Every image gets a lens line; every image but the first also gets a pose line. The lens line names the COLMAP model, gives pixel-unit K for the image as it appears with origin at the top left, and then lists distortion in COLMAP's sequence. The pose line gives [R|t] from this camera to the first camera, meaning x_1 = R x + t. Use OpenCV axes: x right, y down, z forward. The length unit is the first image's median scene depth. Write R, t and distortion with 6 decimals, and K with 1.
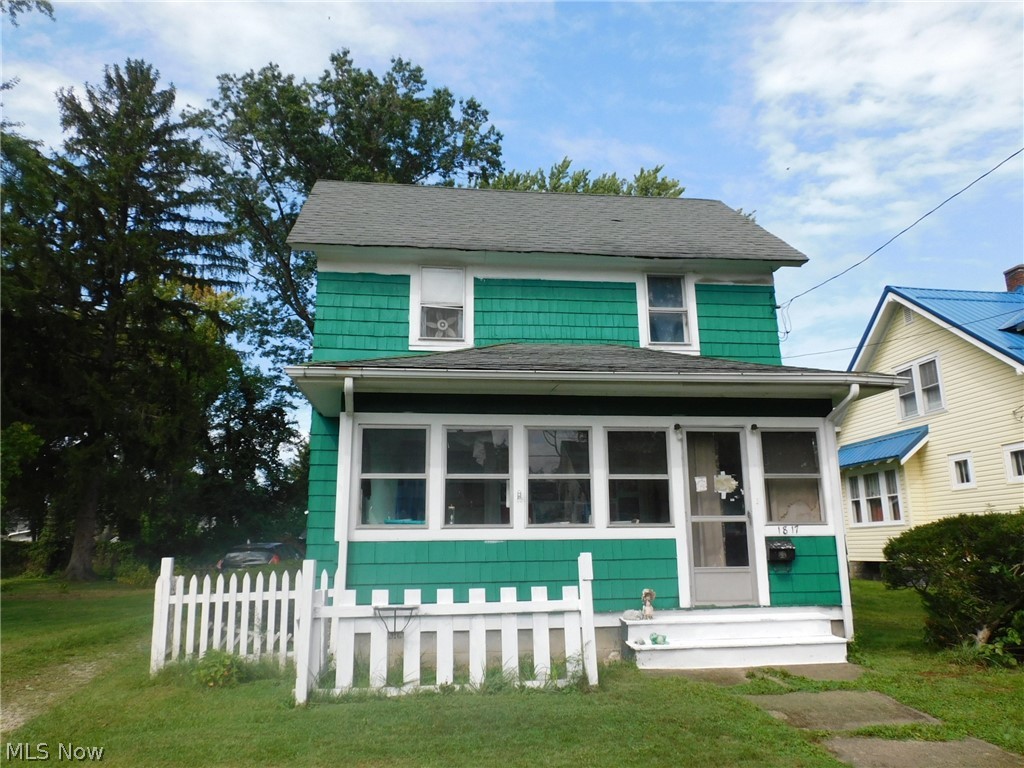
lens RADIAL K [[734.2, 0, 509.9], [0, 734.2, 385.0], [0, 0, 1]] dist [-0.001542, -0.007331]
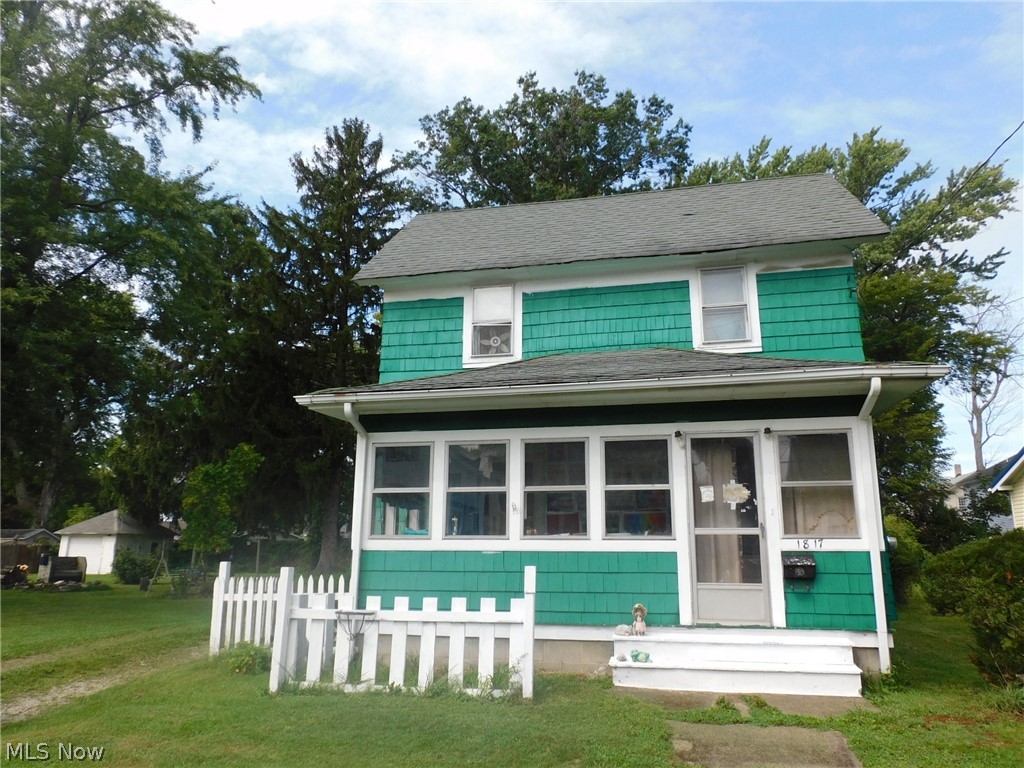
lens RADIAL K [[734.2, 0, 506.4], [0, 734.2, 383.1], [0, 0, 1]] dist [-0.001542, -0.007331]
pose [[0.939725, -0.061701, -0.336319, 0.276227], [0.059846, 0.998081, -0.015888, -0.005501], [0.336654, -0.005197, 0.941614, 0.024603]]
